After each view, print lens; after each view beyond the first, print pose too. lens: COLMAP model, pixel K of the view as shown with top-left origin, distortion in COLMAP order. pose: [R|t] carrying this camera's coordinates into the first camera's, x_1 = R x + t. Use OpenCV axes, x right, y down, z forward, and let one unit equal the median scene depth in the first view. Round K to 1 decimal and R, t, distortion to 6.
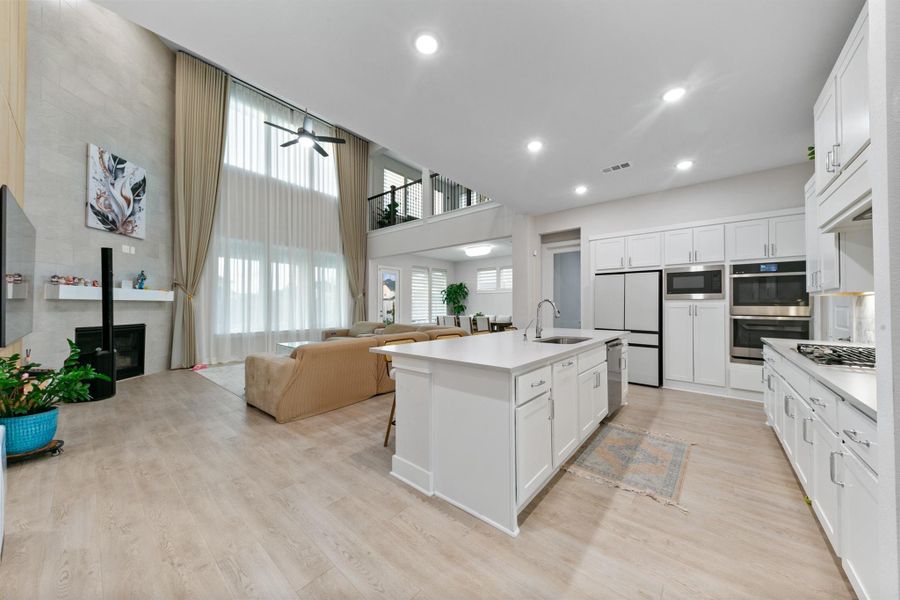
lens RADIAL K [[310.0, 0, 450.4], [0, 310.0, 301.8], [0, 0, 1]] dist [0.013576, -0.002175]
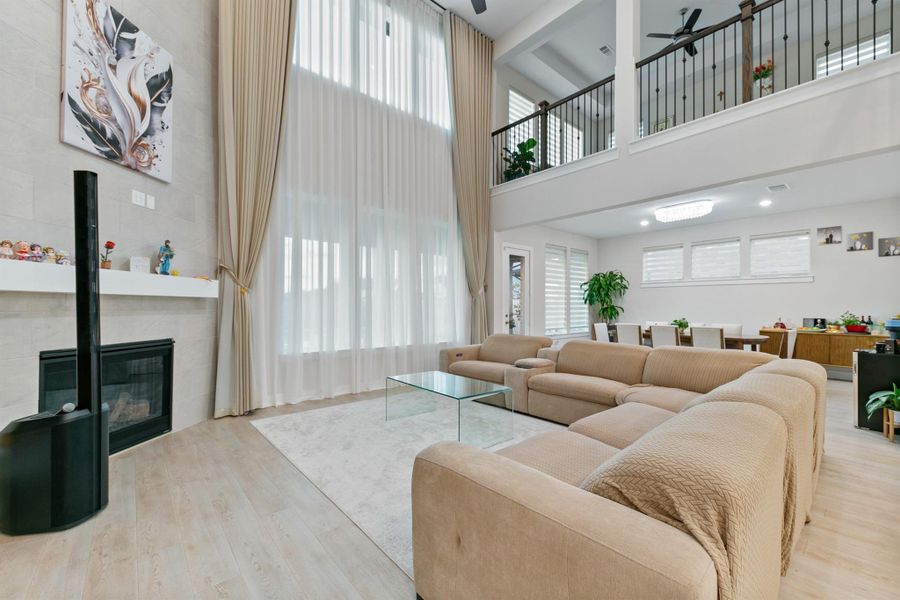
lens RADIAL K [[370.6, 0, 452.8], [0, 370.6, 305.0], [0, 0, 1]] dist [0.006420, -0.002897]
pose [[0.988579, 0.000346, -0.150706, -0.443843], [0.000764, 0.999973, 0.007313, 0.007402], [0.150705, -0.007345, 0.988552, 0.489204]]
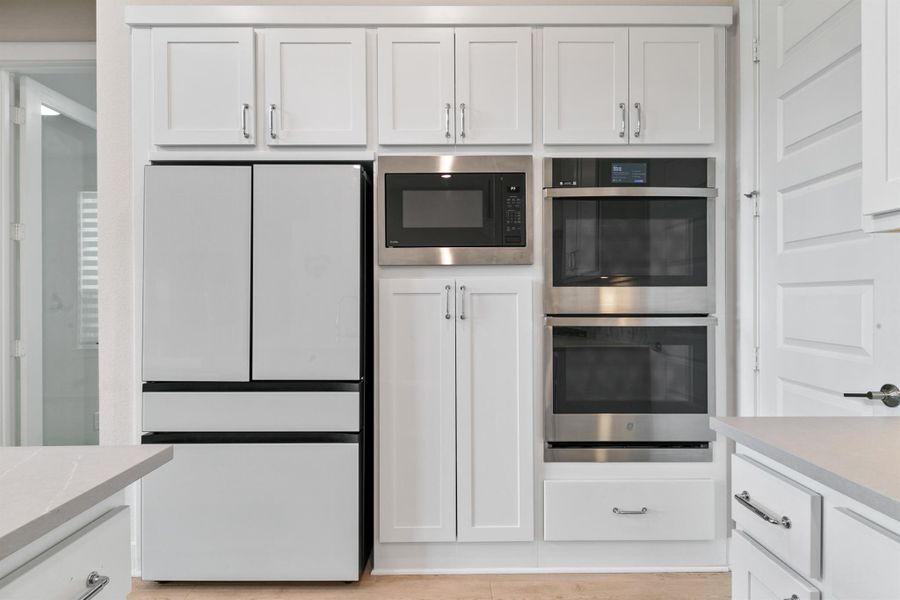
lens RADIAL K [[428.6, 0, 456.5], [0, 428.6, 297.5], [0, 0, 1]] dist [-0.002670, -0.000149]
pose [[0.760654, -0.007866, 0.649110, 0.466069], [0.001268, 0.999943, 0.010632, 0.017117], [-0.649157, -0.007264, 0.760620, 0.627539]]
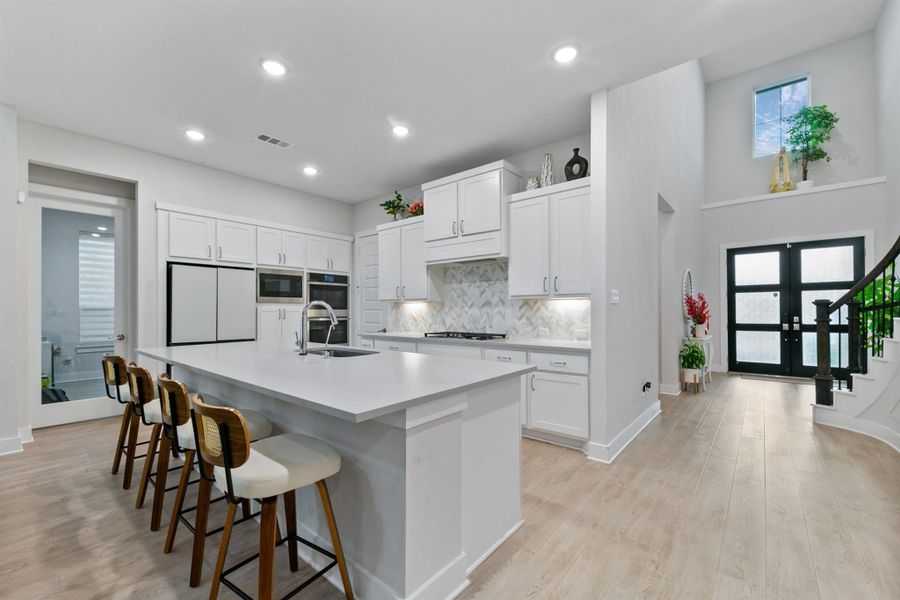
lens RADIAL K [[370.6, 0, 449.2], [0, 370.6, 311.5], [0, 0, 1]] dist [0.006420, -0.002897]
pose [[-0.005641, -0.006894, 0.999960, -0.368855], [-0.012308, 0.999901, 0.006824, 0.004948], [-0.999908, -0.012269, -0.005725, 0.436035]]
